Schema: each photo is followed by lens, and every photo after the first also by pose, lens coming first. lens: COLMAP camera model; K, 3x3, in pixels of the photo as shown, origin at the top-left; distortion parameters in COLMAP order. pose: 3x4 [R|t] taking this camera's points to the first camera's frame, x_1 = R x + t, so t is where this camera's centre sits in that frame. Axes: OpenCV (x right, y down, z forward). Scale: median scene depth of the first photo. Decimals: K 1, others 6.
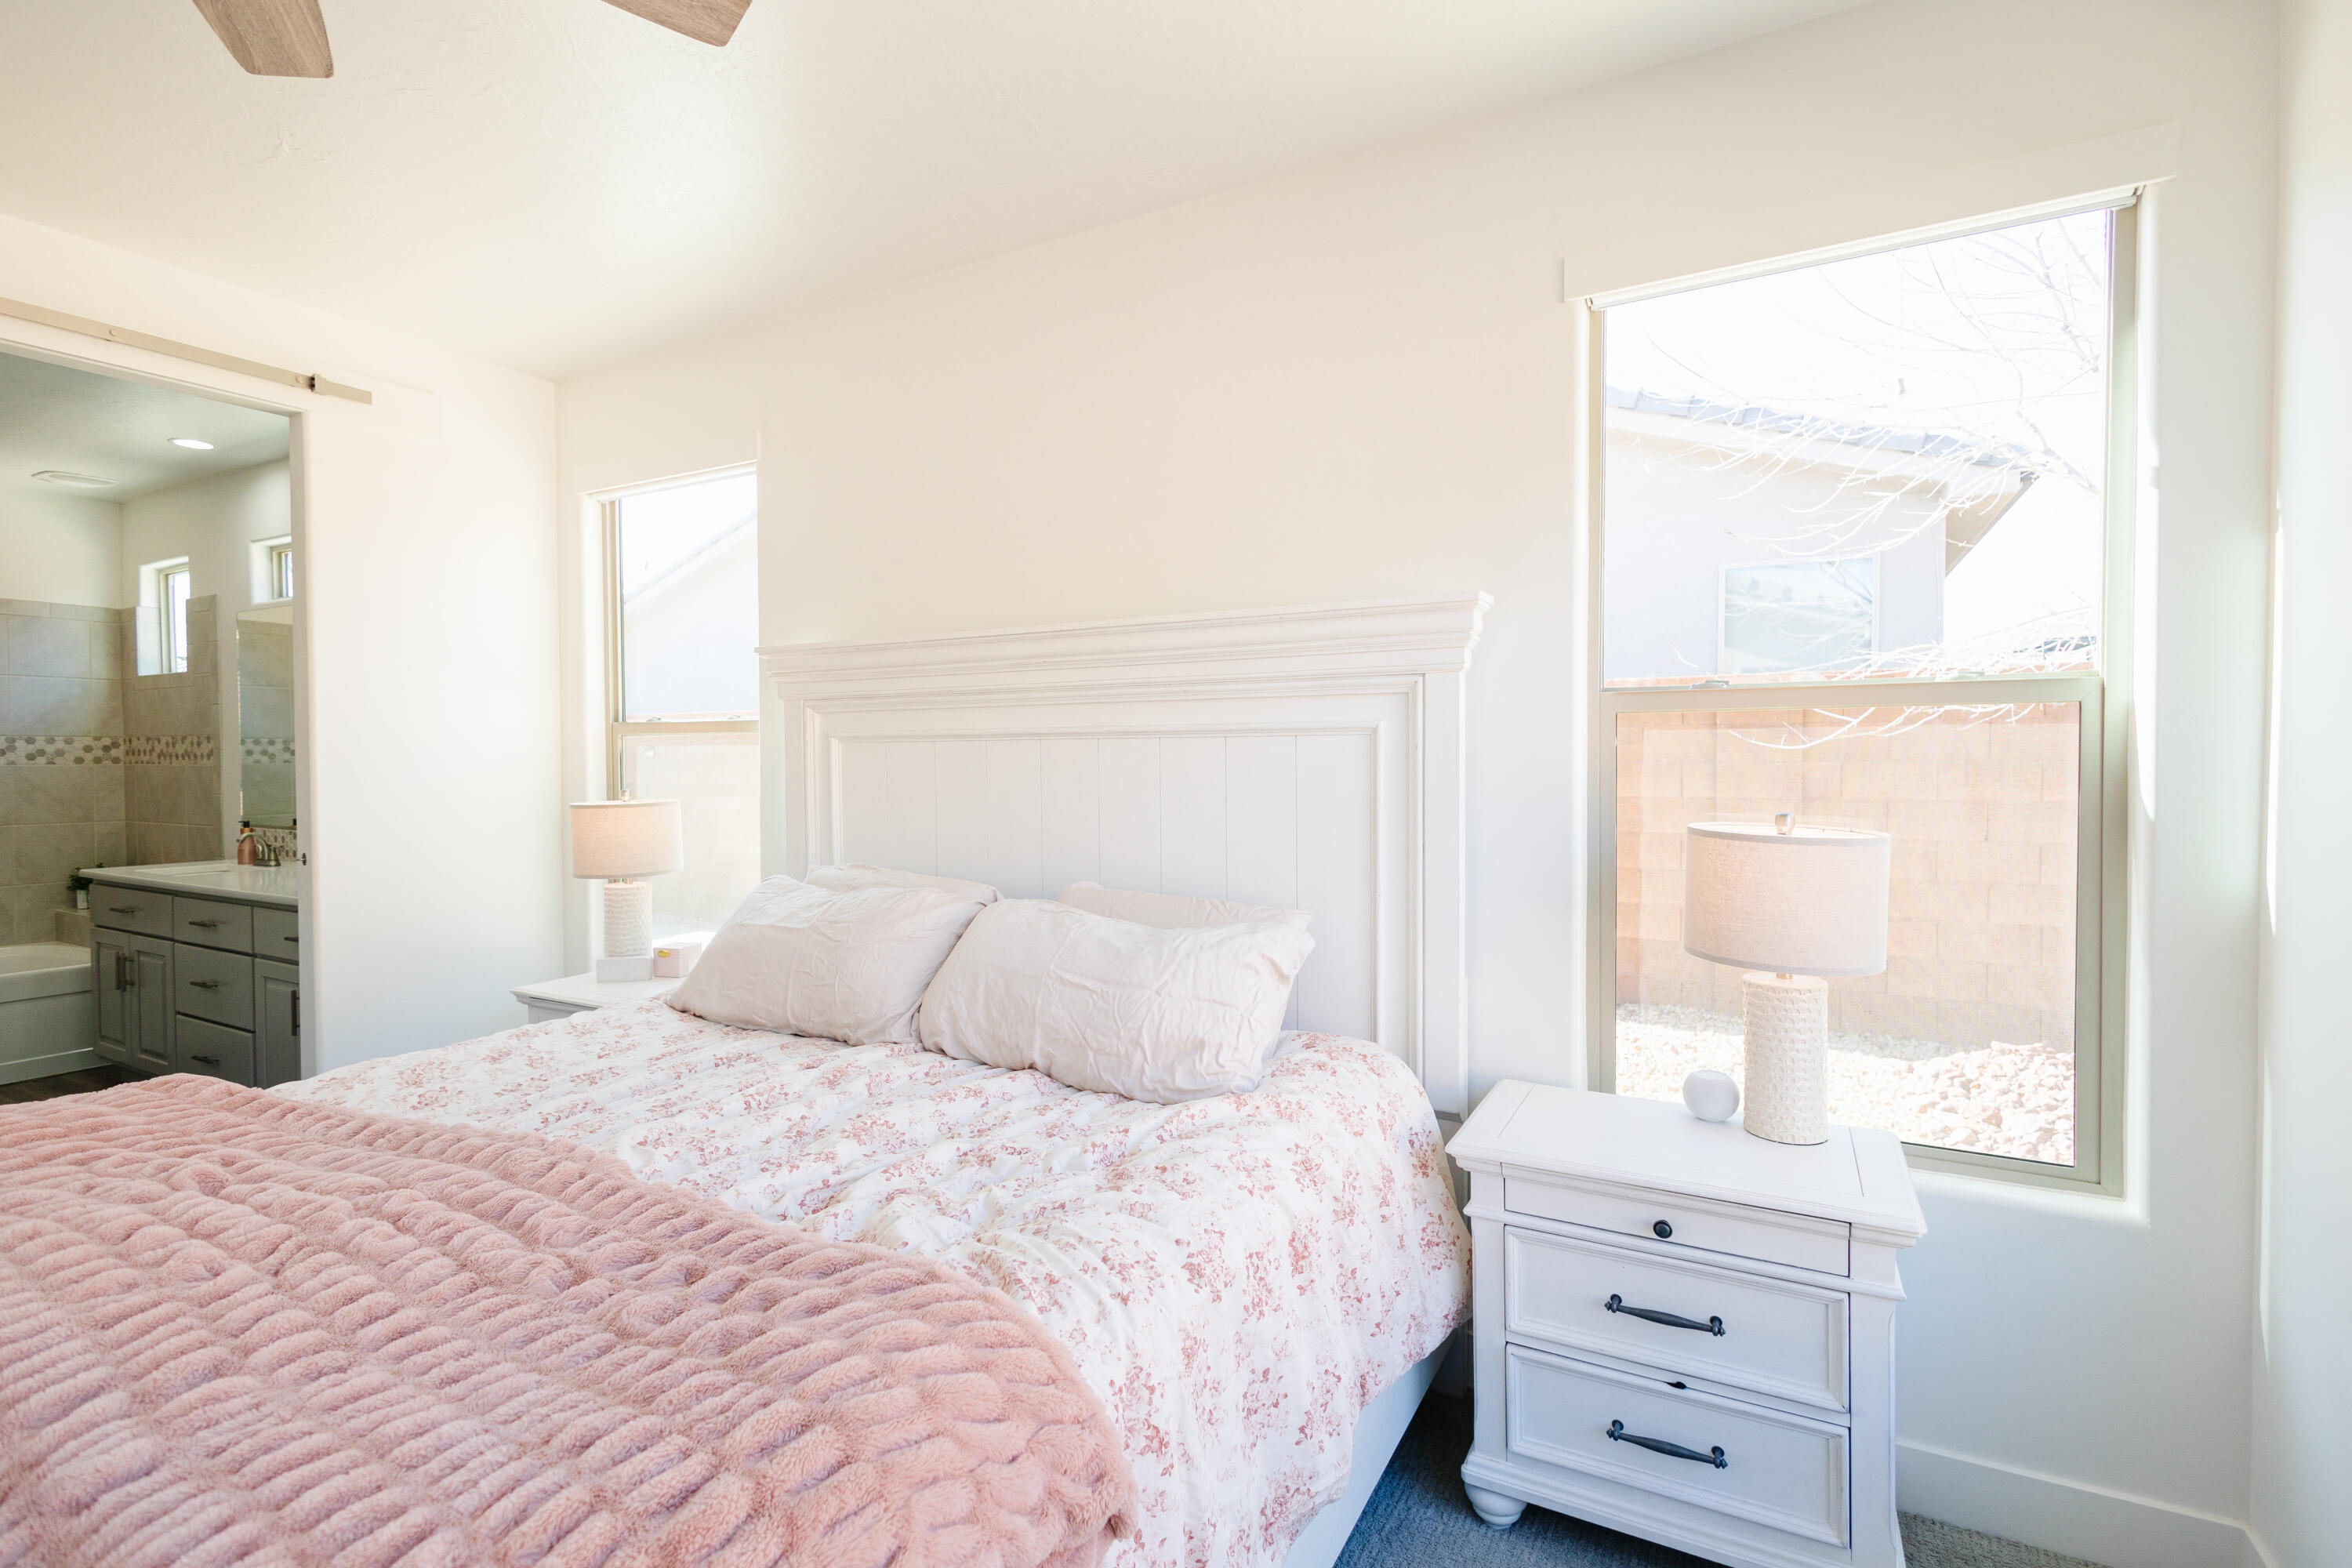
lens RADIAL K [[1077.3, 0, 1181.7], [0, 1077.3, 789.8], [0, 0, 1]] dist [0.011725, 0.000486]
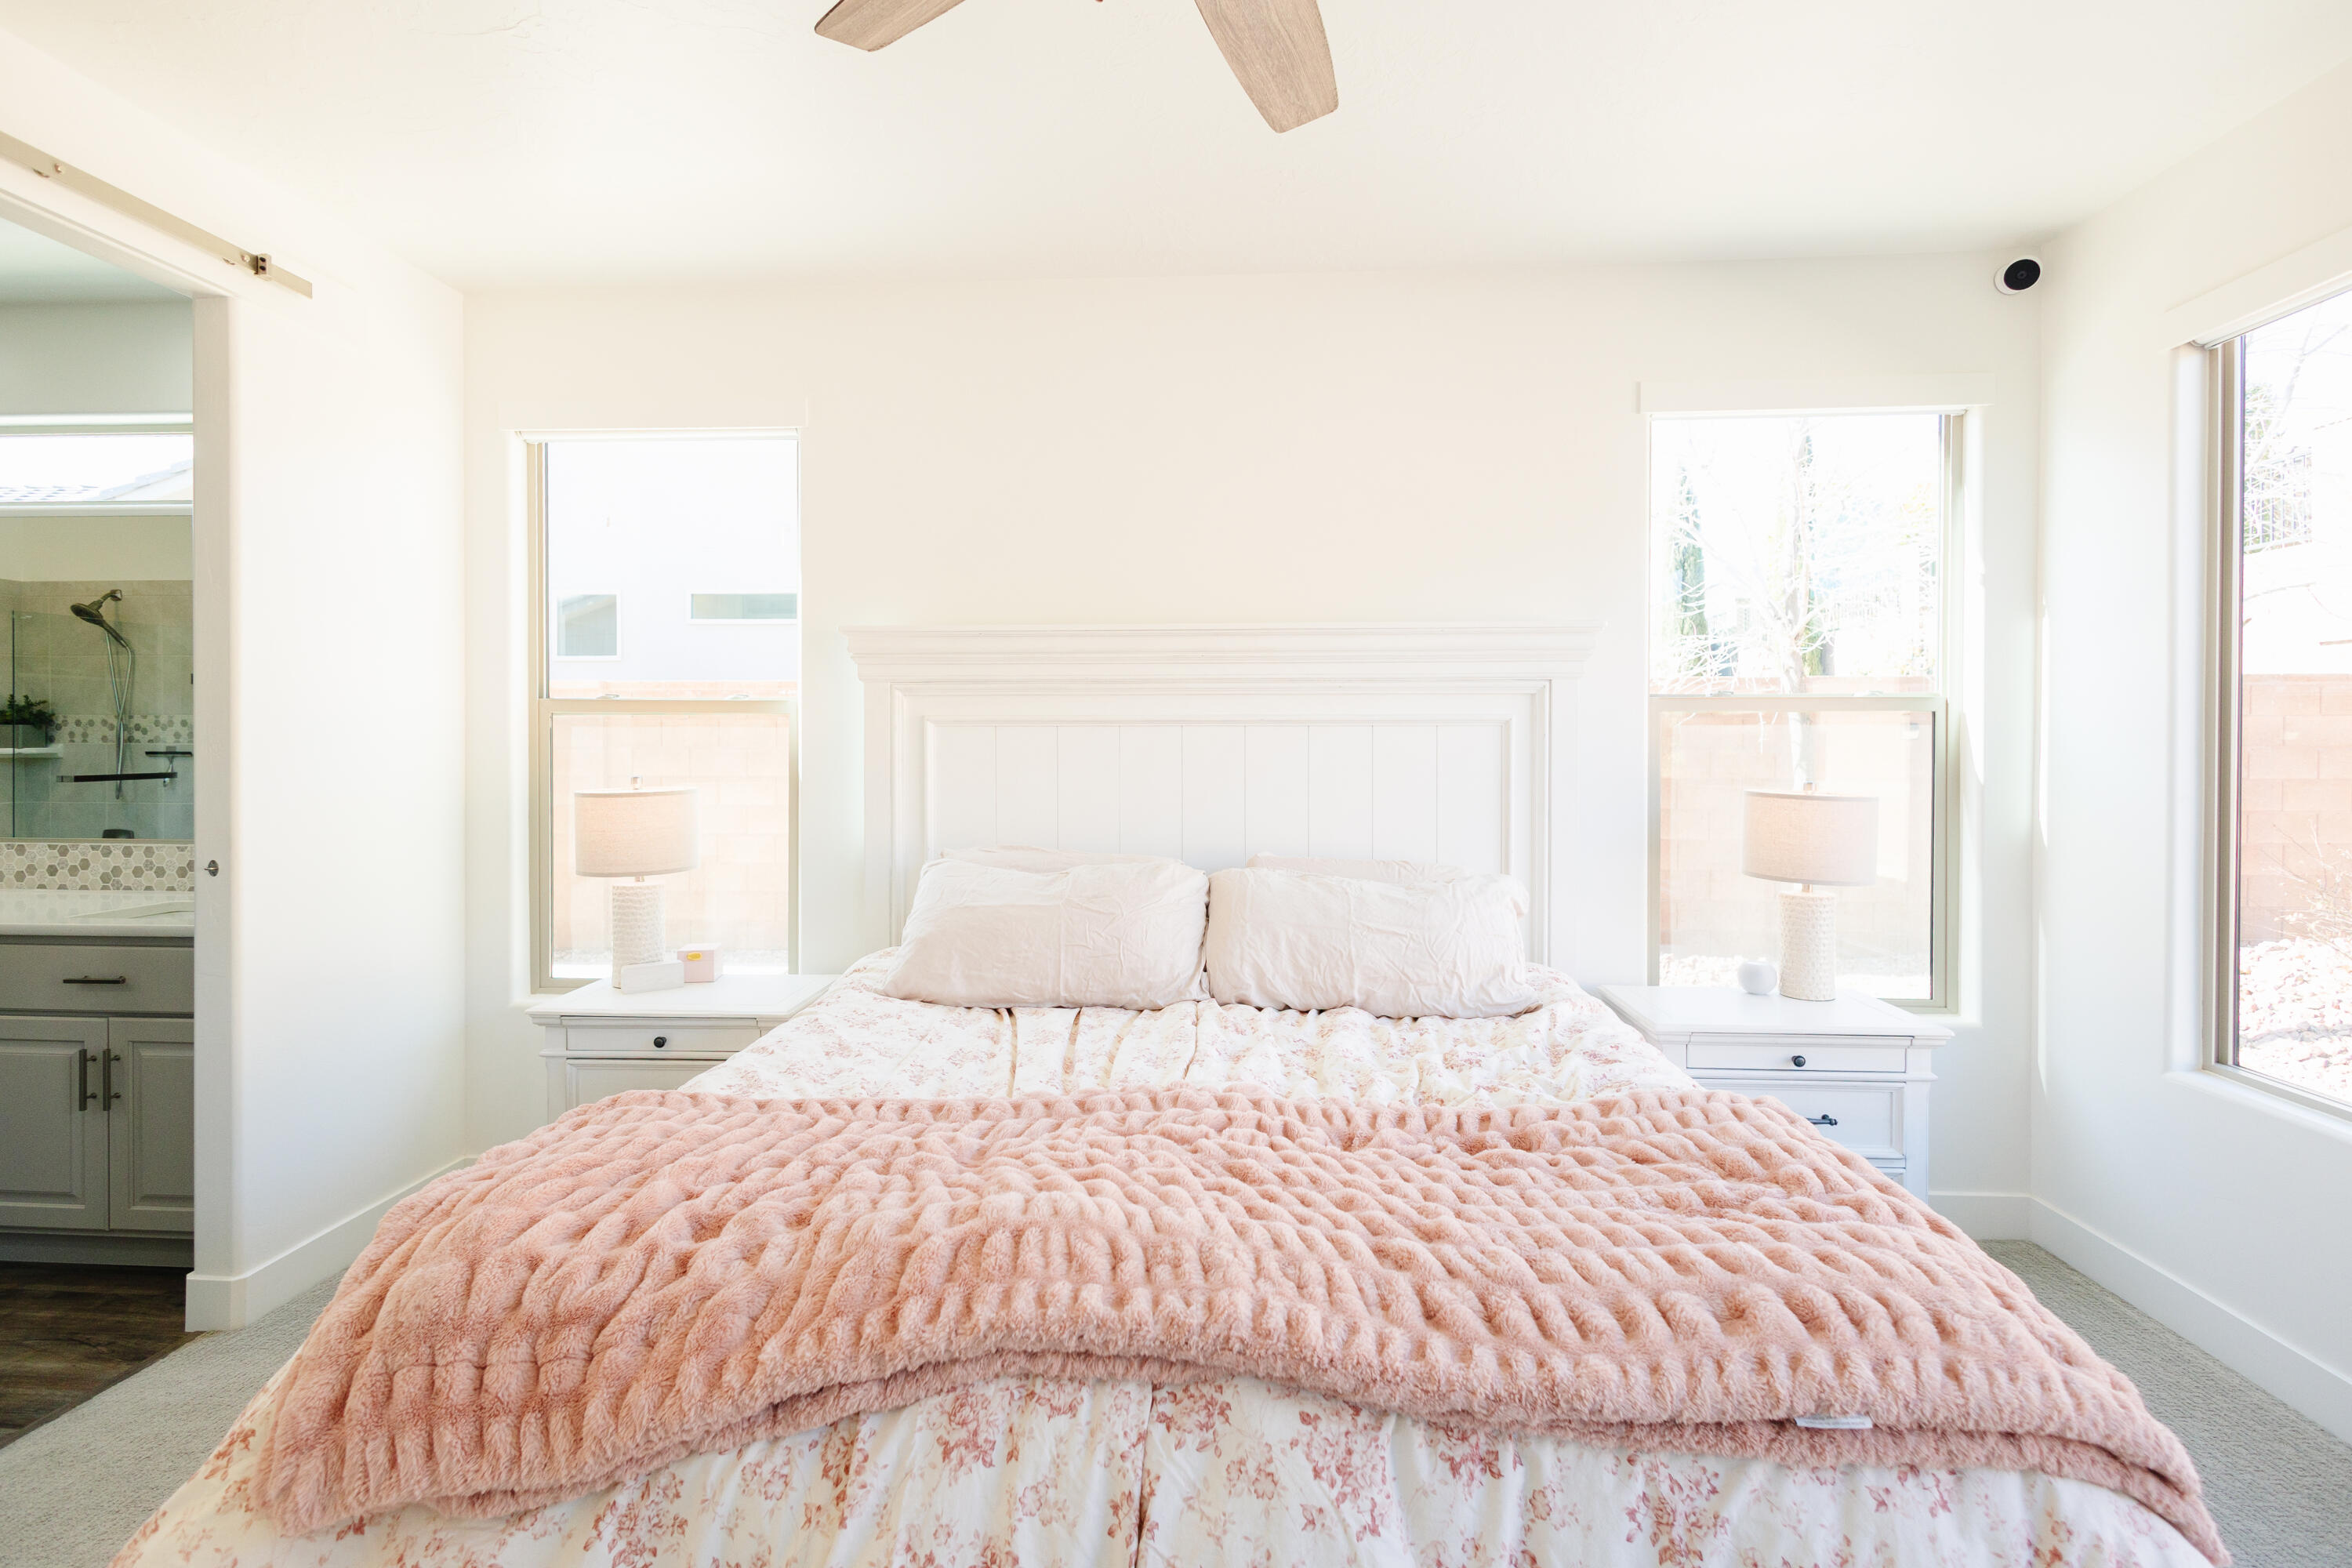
lens RADIAL K [[1077.3, 0, 1199.5], [0, 1077.3, 763.1], [0, 0, 1]] dist [0.011725, 0.000486]
pose [[0.906091, -0.003398, 0.423070, -0.783721], [0.008150, 0.999922, -0.009424, 0.002536], [-0.423005, 0.011987, 0.906048, -0.005148]]
